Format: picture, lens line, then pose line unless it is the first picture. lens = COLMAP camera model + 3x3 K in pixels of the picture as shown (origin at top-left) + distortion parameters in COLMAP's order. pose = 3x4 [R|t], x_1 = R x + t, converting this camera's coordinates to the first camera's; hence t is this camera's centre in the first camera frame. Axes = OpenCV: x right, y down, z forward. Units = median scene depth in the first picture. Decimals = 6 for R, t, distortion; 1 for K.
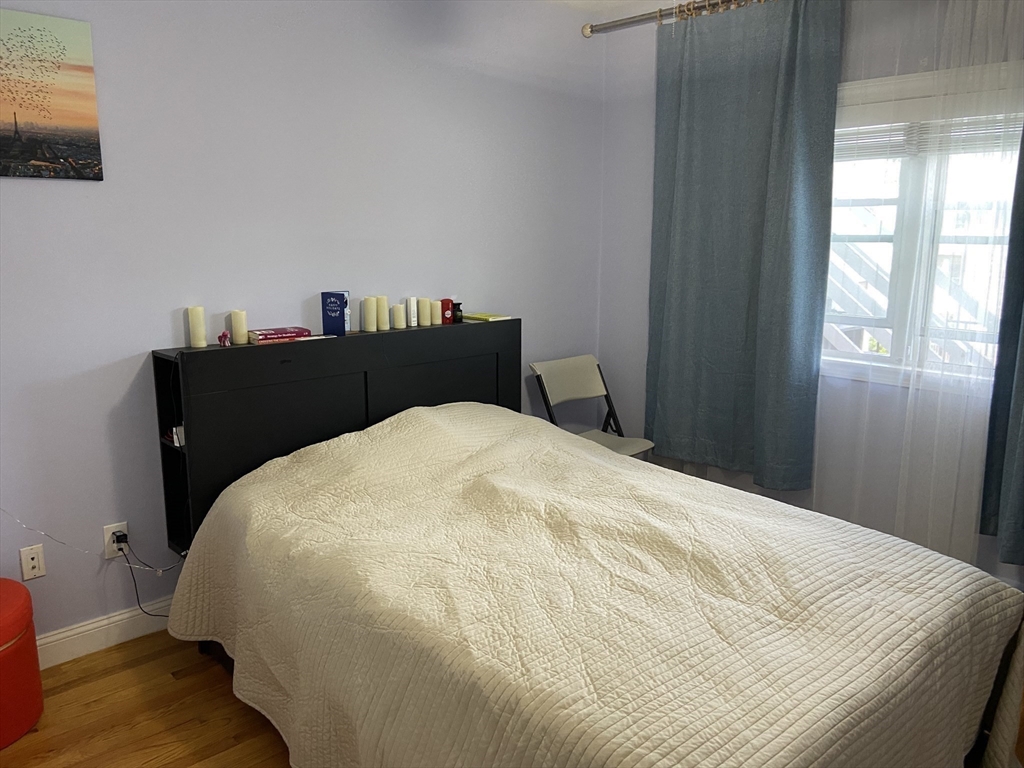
lens RADIAL K [[797.5, 0, 512.0], [0, 797.5, 384.0], [0, 0, 1]] dist [0.089526, -0.135988]
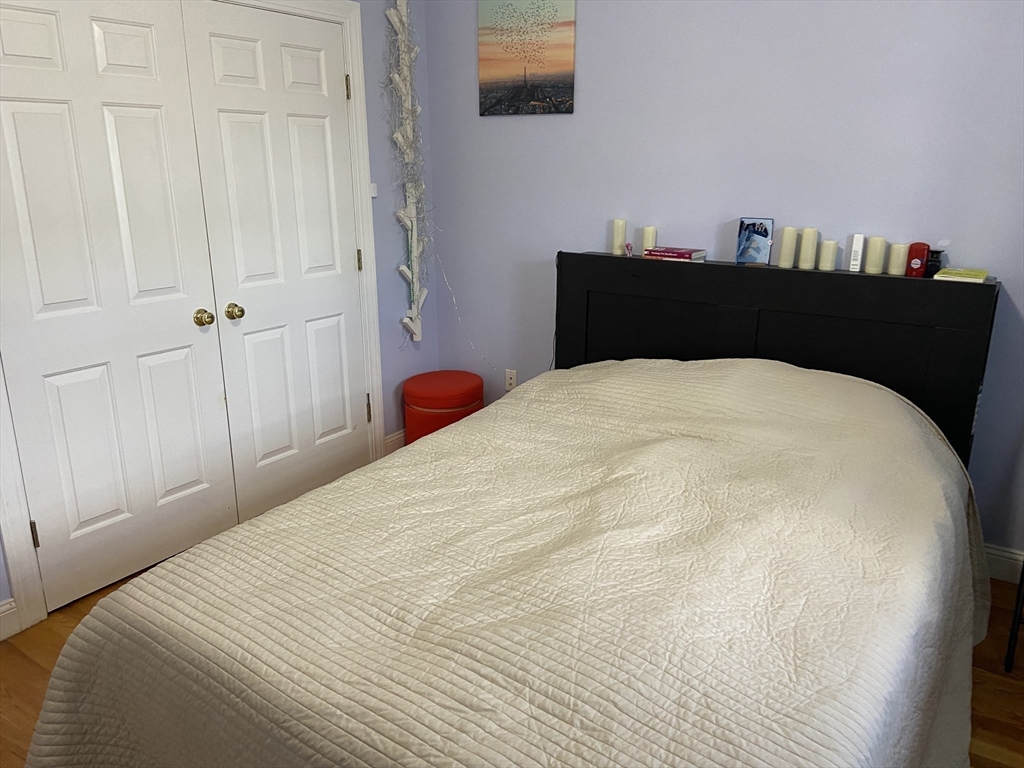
lens RADIAL K [[782.1, 0, 506.6], [0, 782.1, 376.3], [0, 0, 1]] dist [0.117491, -0.151396]
pose [[0.202783, 0.262146, -0.943482, 0.786884], [-0.189103, 0.955847, 0.224937, -0.114212], [0.960791, 0.132801, 0.243402, 0.650257]]
